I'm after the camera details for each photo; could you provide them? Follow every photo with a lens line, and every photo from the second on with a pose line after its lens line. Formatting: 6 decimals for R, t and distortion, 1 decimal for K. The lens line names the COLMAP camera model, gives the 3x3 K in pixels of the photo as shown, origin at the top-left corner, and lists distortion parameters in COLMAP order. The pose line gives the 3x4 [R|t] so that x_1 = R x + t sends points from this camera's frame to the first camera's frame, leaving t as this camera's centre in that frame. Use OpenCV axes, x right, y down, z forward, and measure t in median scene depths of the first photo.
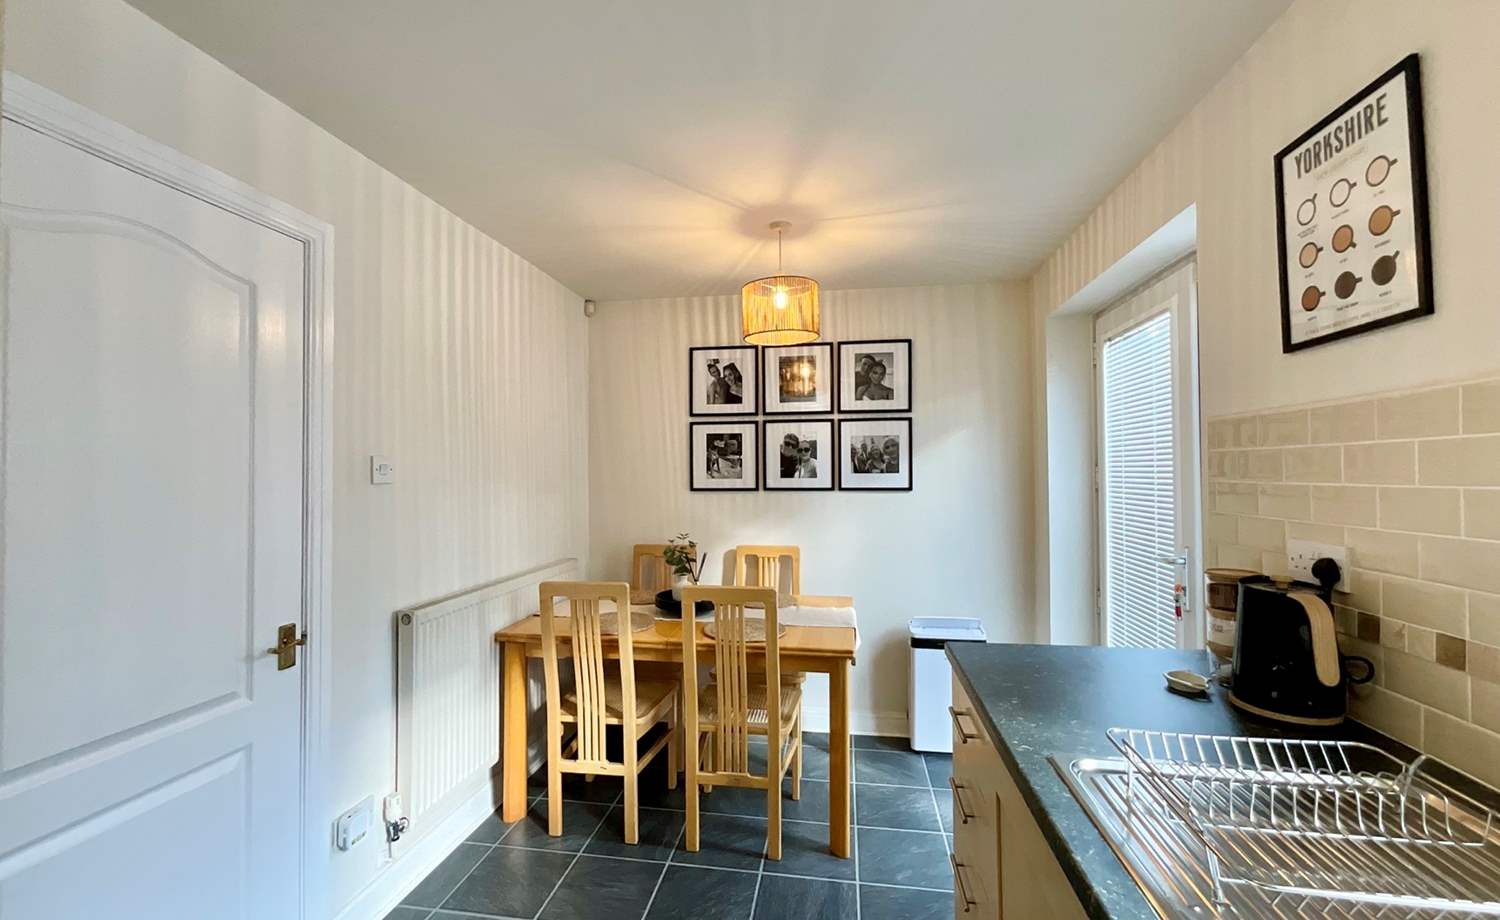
lens RADIAL K [[611.6, 0, 751.2], [0, 611.6, 464.4], [0, 0, 1]] dist [0.002962, -0.001195]
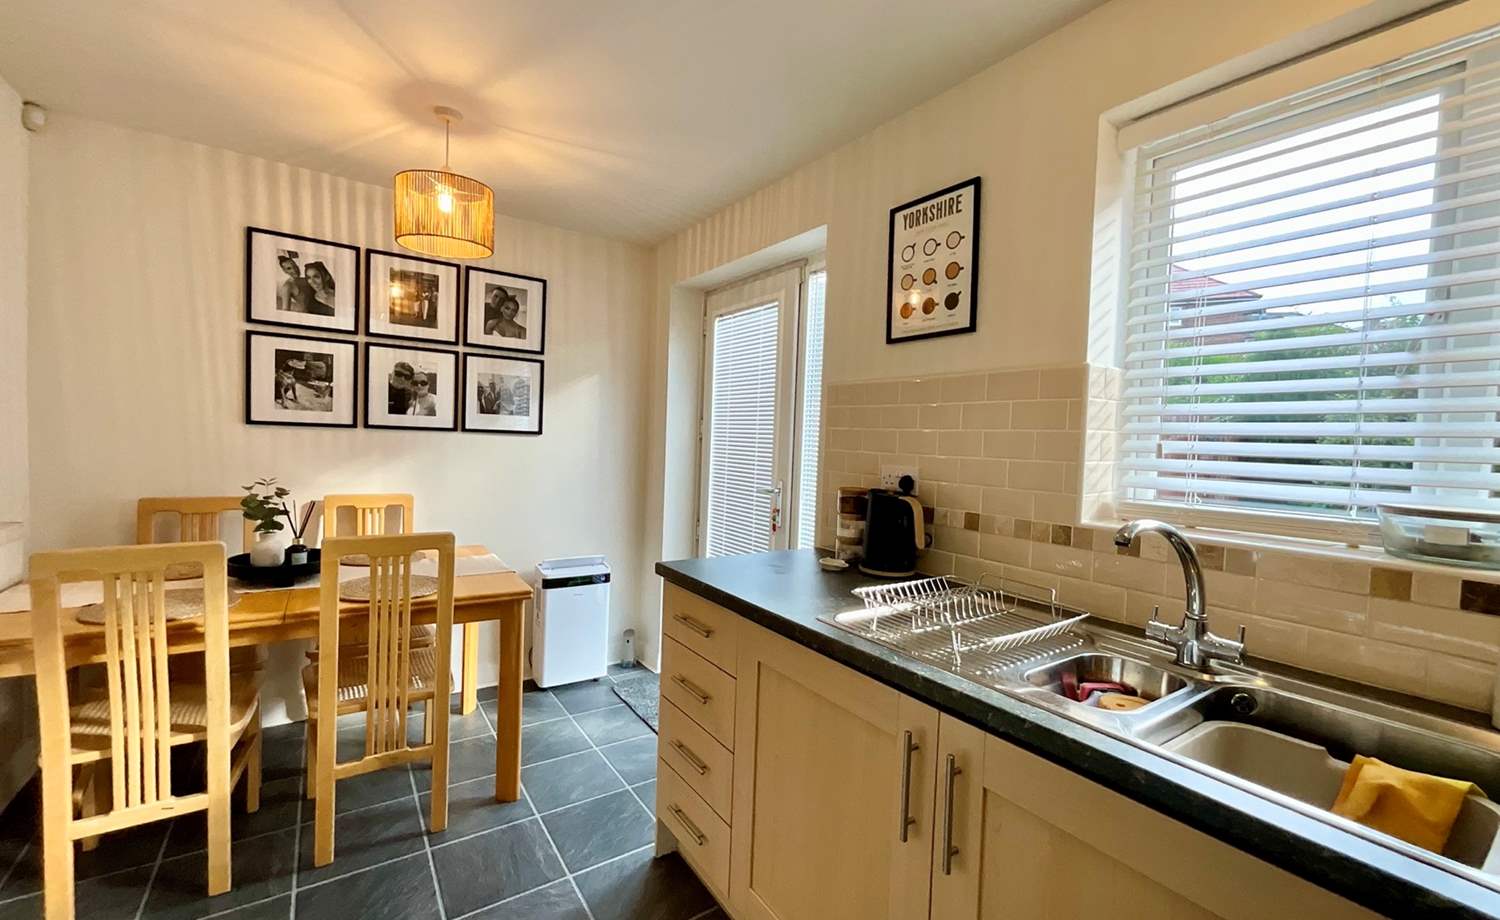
lens RADIAL K [[611.6, 0, 748.8], [0, 611.6, 461.7], [0, 0, 1]] dist [0.002962, -0.001195]
pose [[0.726189, 0.007727, 0.687452, -0.241933], [-0.052224, 0.997668, 0.043953, 0.035757], [-0.685509, -0.067820, 0.724899, 0.065198]]
